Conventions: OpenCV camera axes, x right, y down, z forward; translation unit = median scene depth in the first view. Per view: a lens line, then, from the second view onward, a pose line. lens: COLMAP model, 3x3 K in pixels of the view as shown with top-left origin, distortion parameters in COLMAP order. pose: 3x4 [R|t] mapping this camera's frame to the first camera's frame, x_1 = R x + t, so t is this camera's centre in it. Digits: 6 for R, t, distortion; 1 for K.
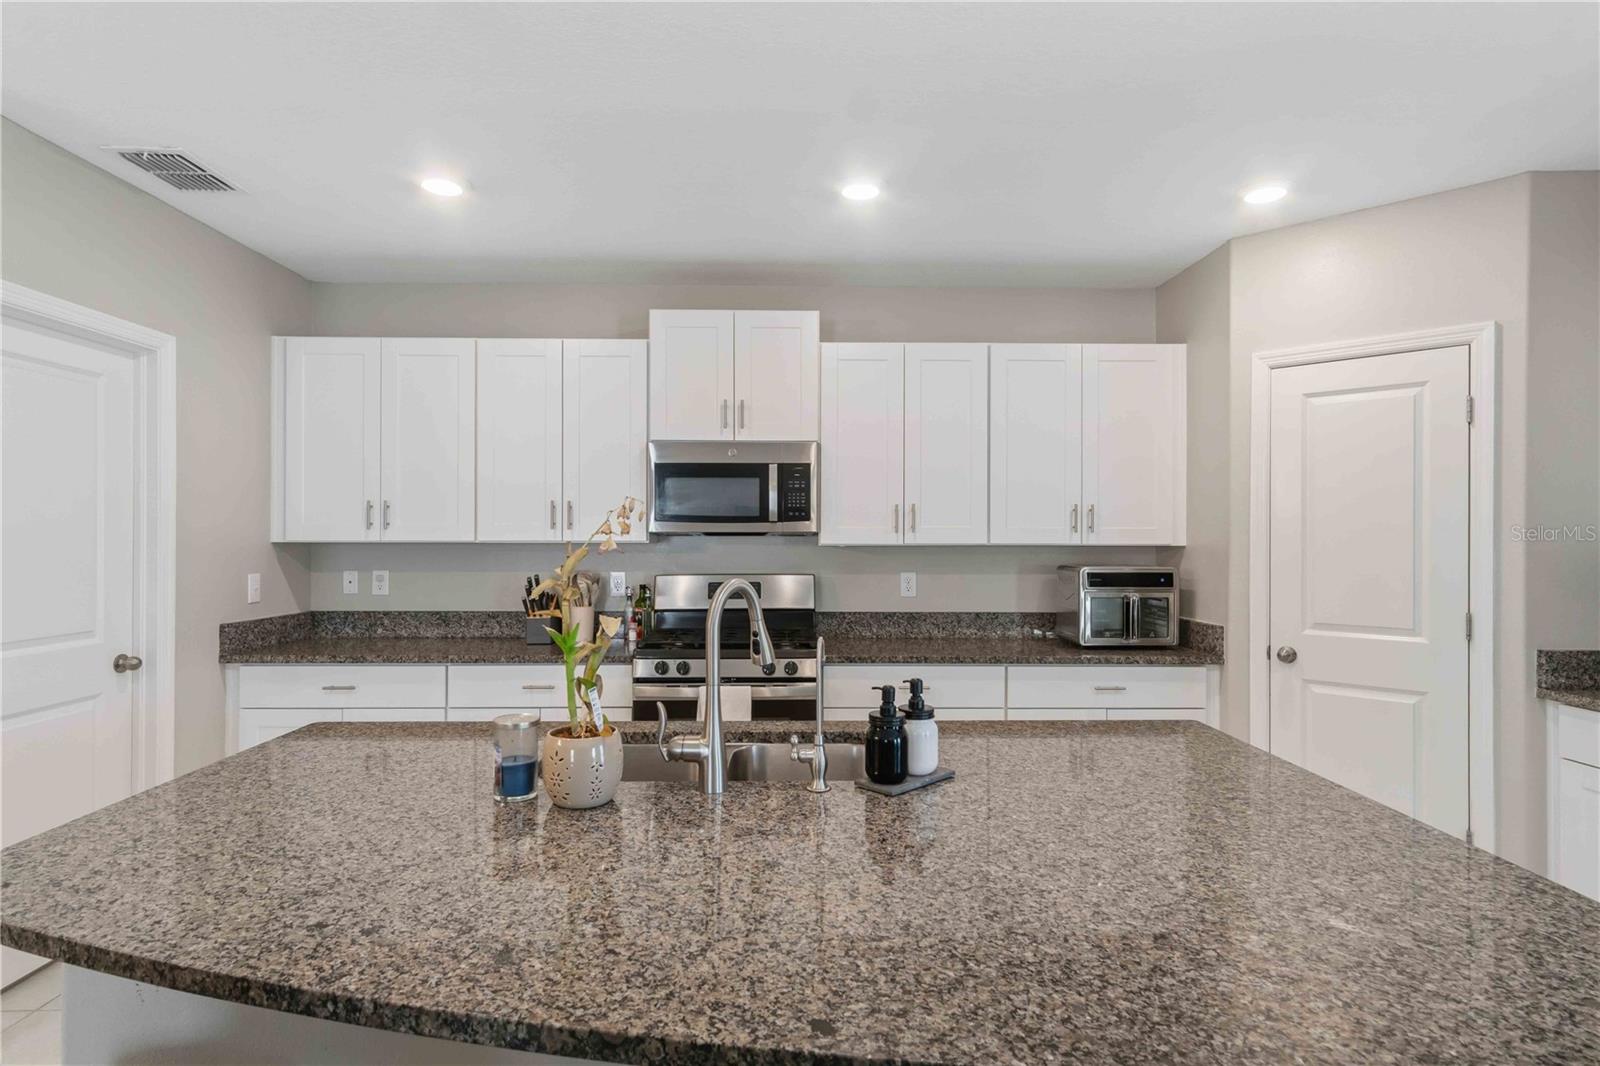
lens RADIAL K [[843.1, 0, 795.6], [0, 843.1, 536.2], [0, 0, 1]] dist [0.007874, 0.002193]
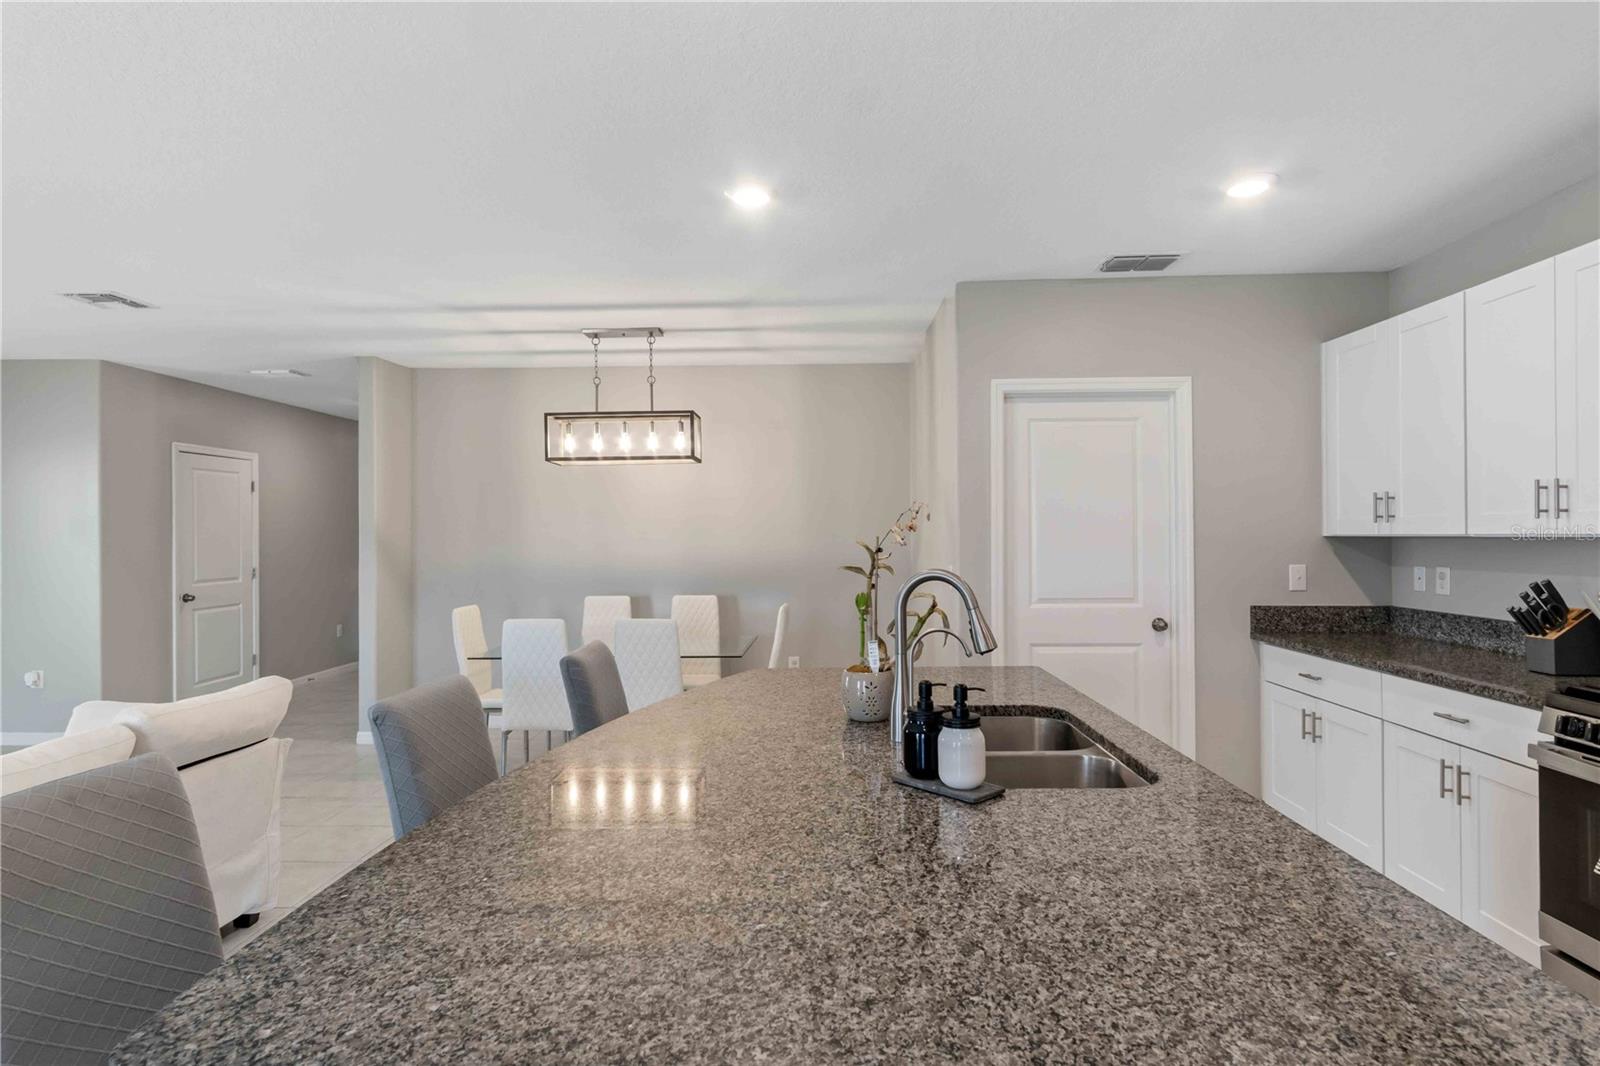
lens RADIAL K [[848.5, 0, 798.9], [0, 848.5, 524.0], [0, 0, 1]] dist [0.009707, 0.000432]
pose [[-0.045414, -0.014505, -0.998863, 0.483871], [0.008753, 0.999850, -0.014917, 0.002269], [0.998930, -0.009420, -0.045280, 0.386176]]
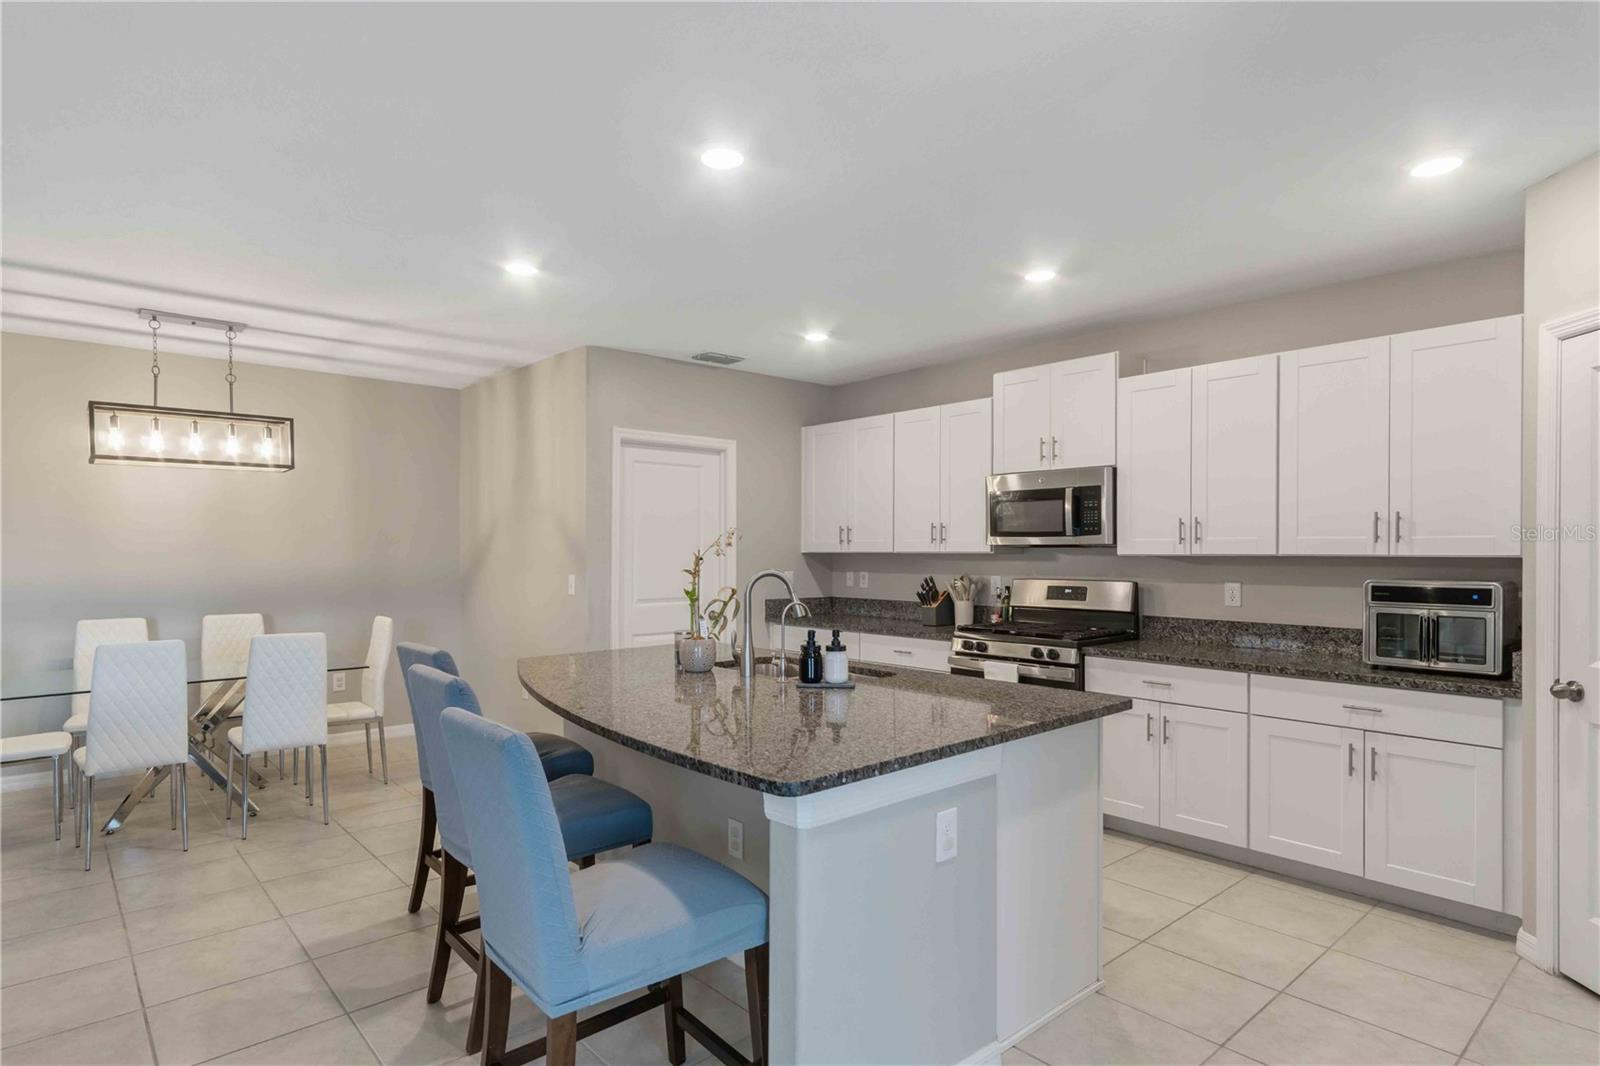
lens RADIAL K [[850.6, 0, 795.4], [0, 850.6, 556.5], [0, 0, 1]] dist [0.000648, -0.000396]
pose [[0.650523, 0.003671, -0.759477, 0.628305], [0.001326, 0.999981, 0.005970, 0.004702], [0.759485, -0.004891, 0.650506, -0.085923]]
